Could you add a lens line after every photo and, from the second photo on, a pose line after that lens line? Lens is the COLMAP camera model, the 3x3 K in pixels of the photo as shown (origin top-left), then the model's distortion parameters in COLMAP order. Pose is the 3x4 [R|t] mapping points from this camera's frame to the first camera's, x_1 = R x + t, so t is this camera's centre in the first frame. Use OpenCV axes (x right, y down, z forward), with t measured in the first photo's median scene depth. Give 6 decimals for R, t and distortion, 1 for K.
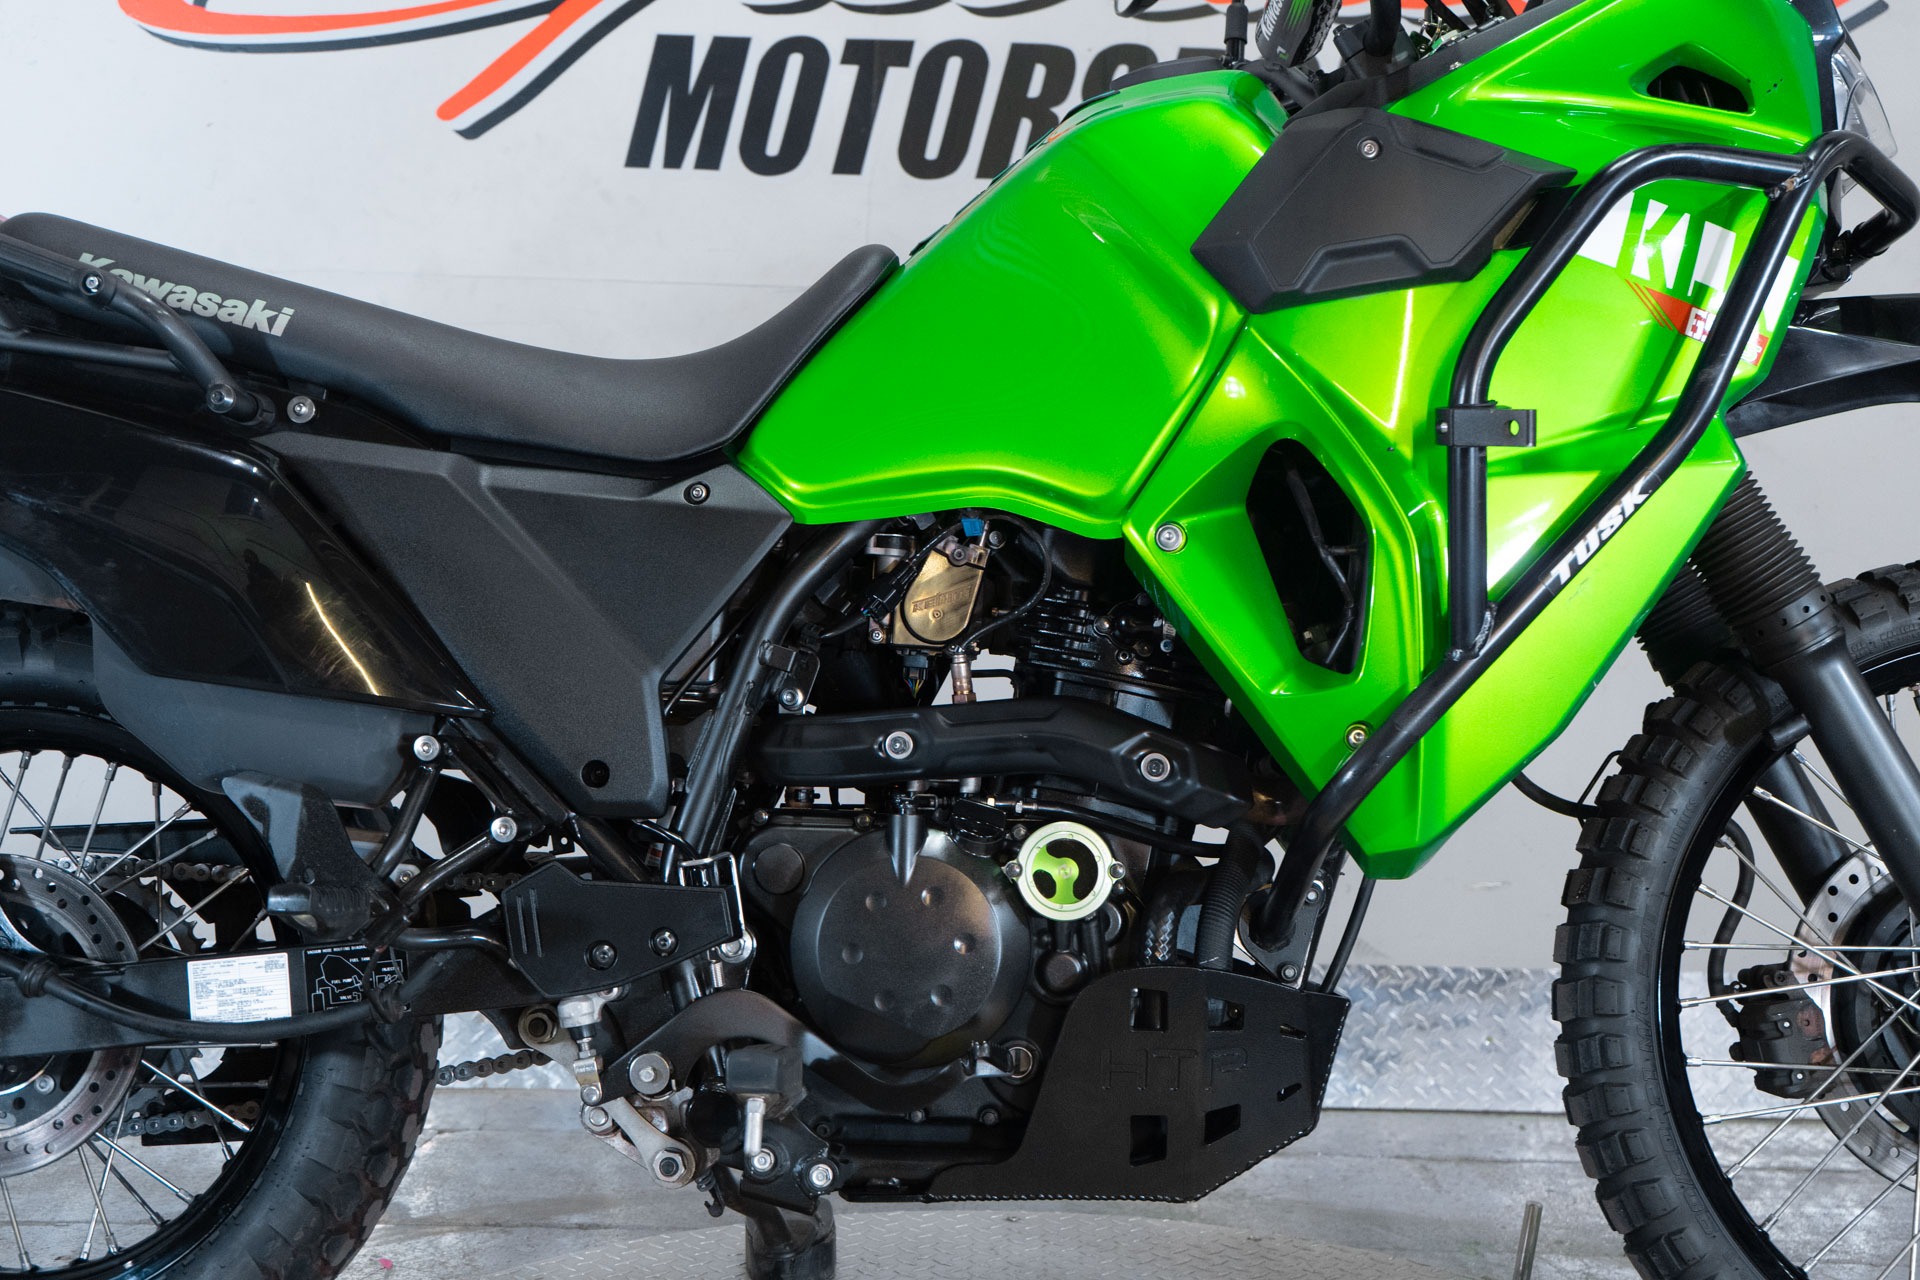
lens RADIAL K [[2165.9, 0, 965.3], [0, 2165.9, 625.6], [0, 0, 1]] dist [0.025086, 0.000000]
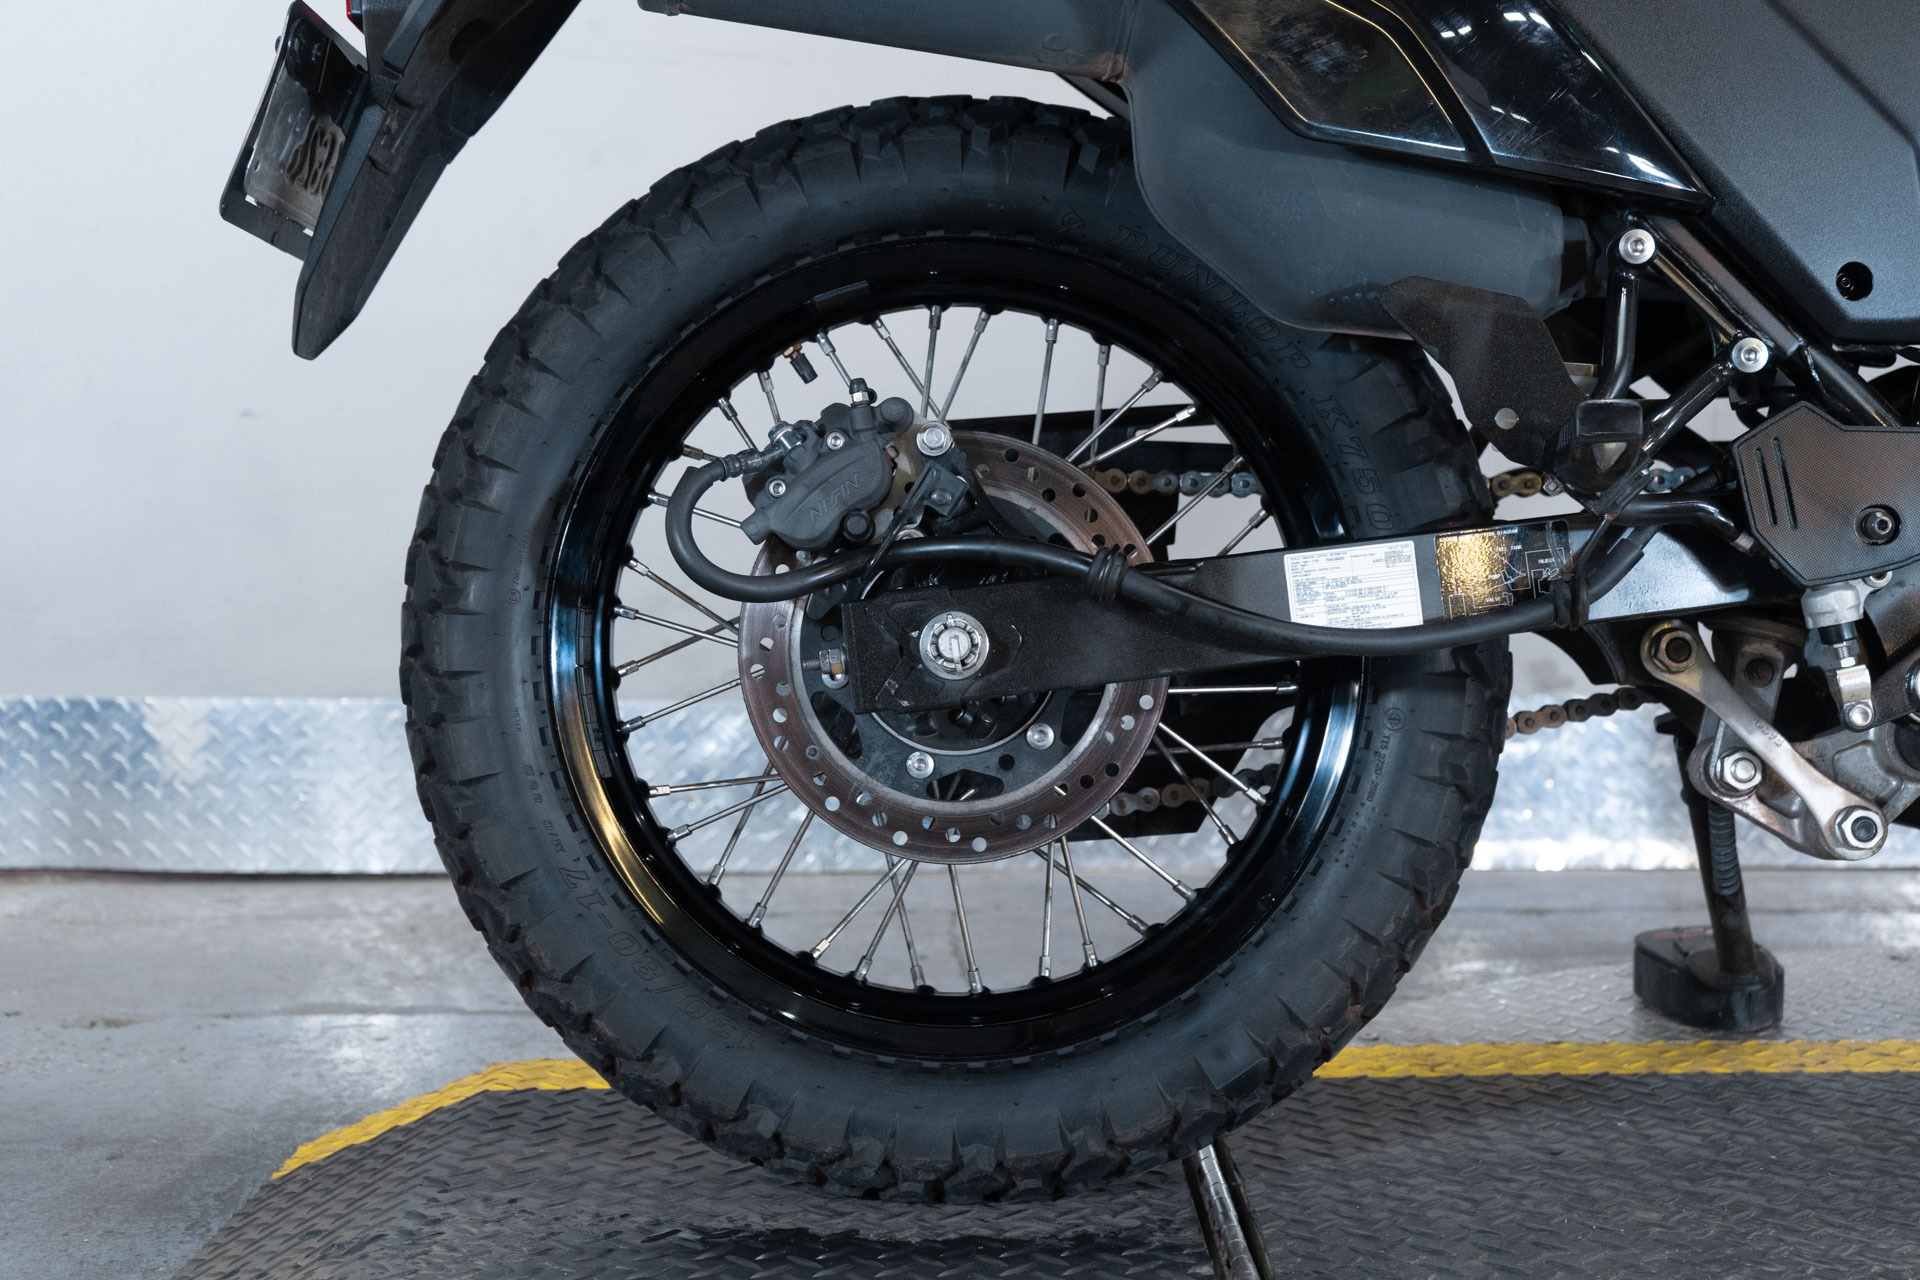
lens RADIAL K [[2400.7, 0, 990.3], [0, 2400.7, 608.3], [0, 0, 1]] dist [-0.000006, 0.000000]
pose [[0.998965, -0.021674, 0.039984, -0.460439], [0.019325, 0.998117, 0.058218, 0.116197], [-0.041171, -0.057385, 0.997503, 0.181524]]
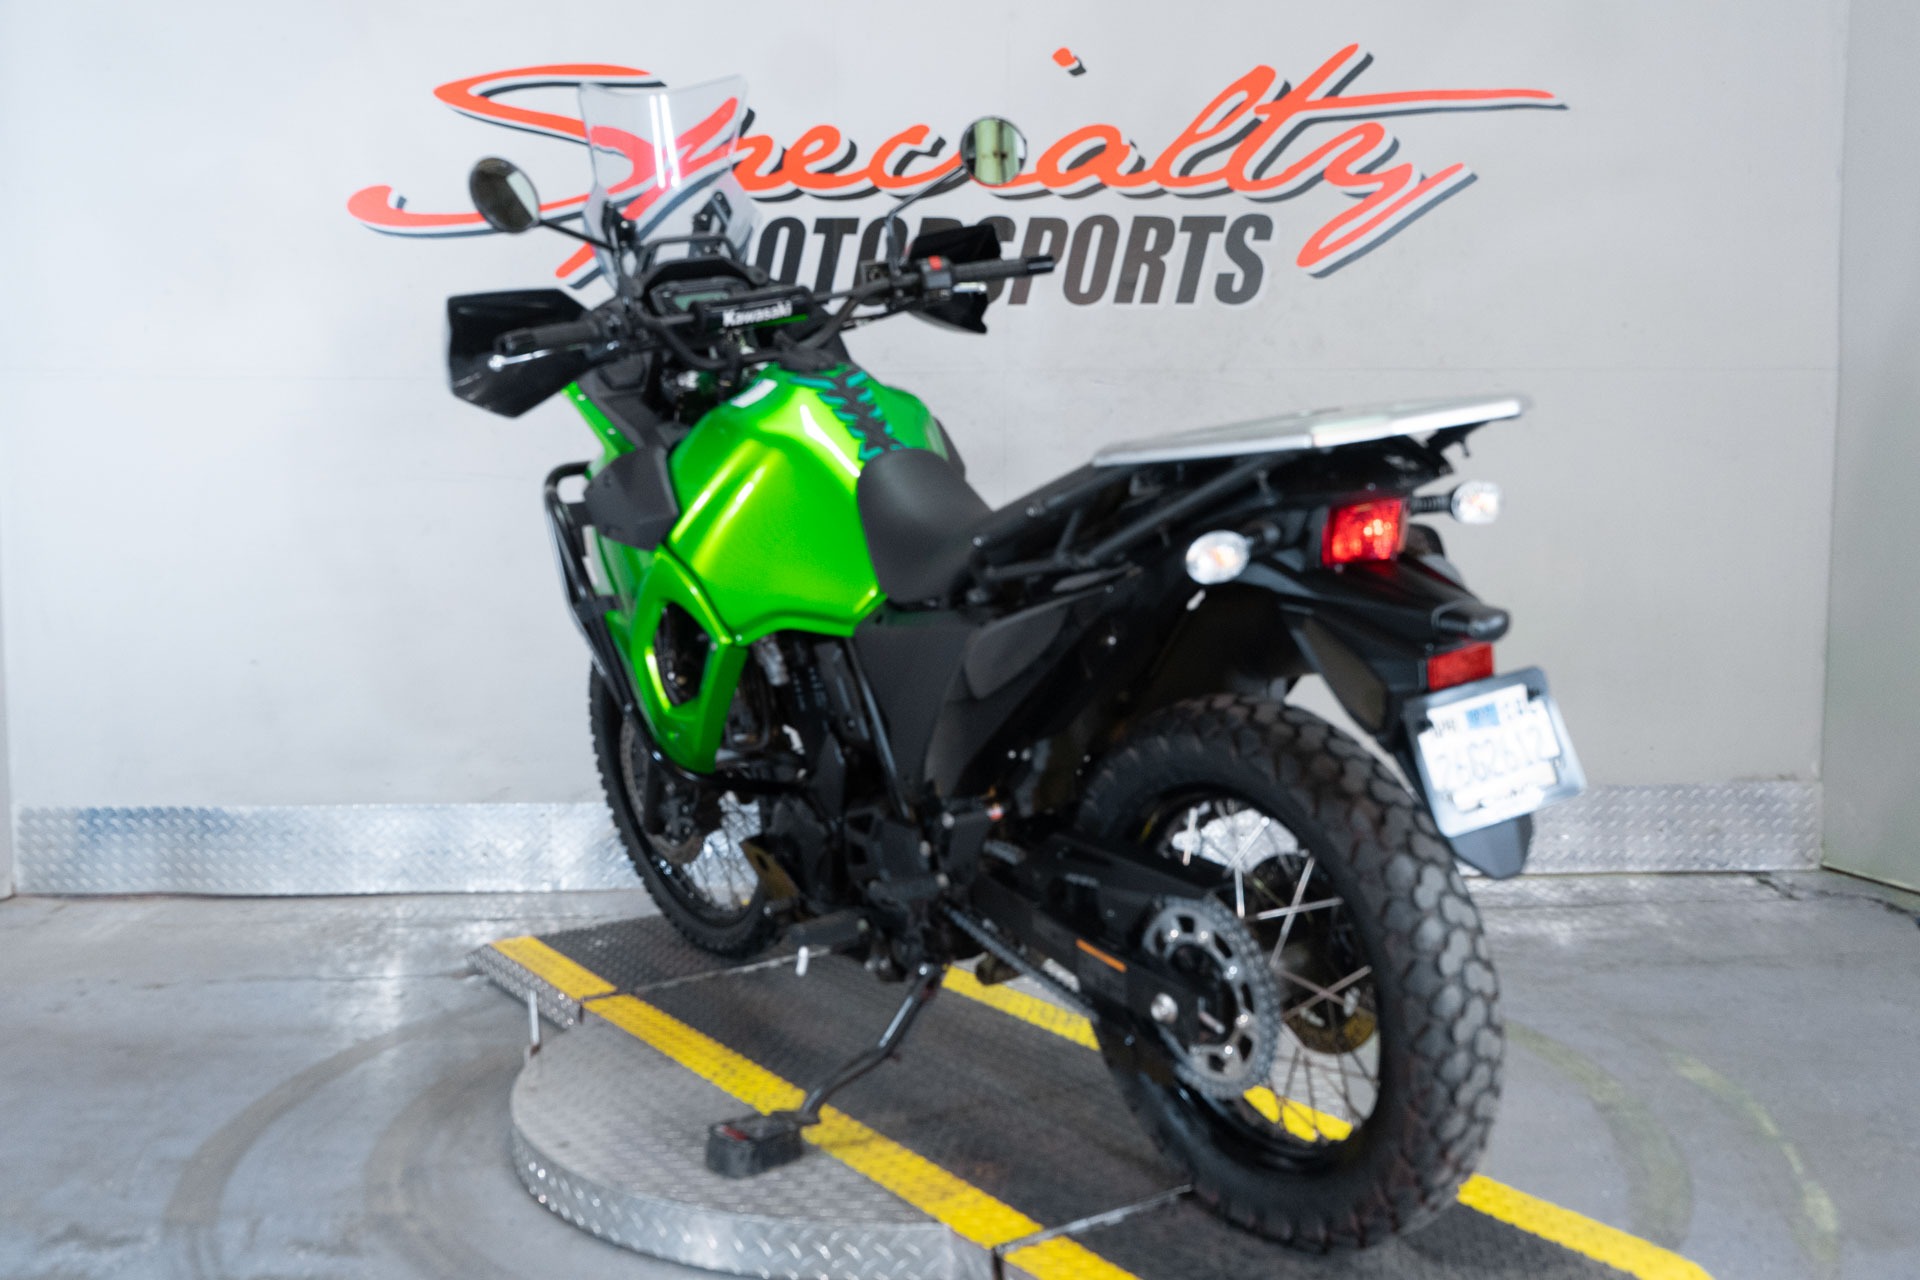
lens RADIAL K [[1798.7, 0, 965.9], [0, 1798.7, 632.3], [0, 0, 1]] dist [-0.007109, 0.000000]
pose [[0.999250, -0.036643, 0.012551, 0.048299], [0.035437, 0.995699, 0.085603, -0.153383], [-0.015634, -0.085094, 0.996250, -0.593061]]
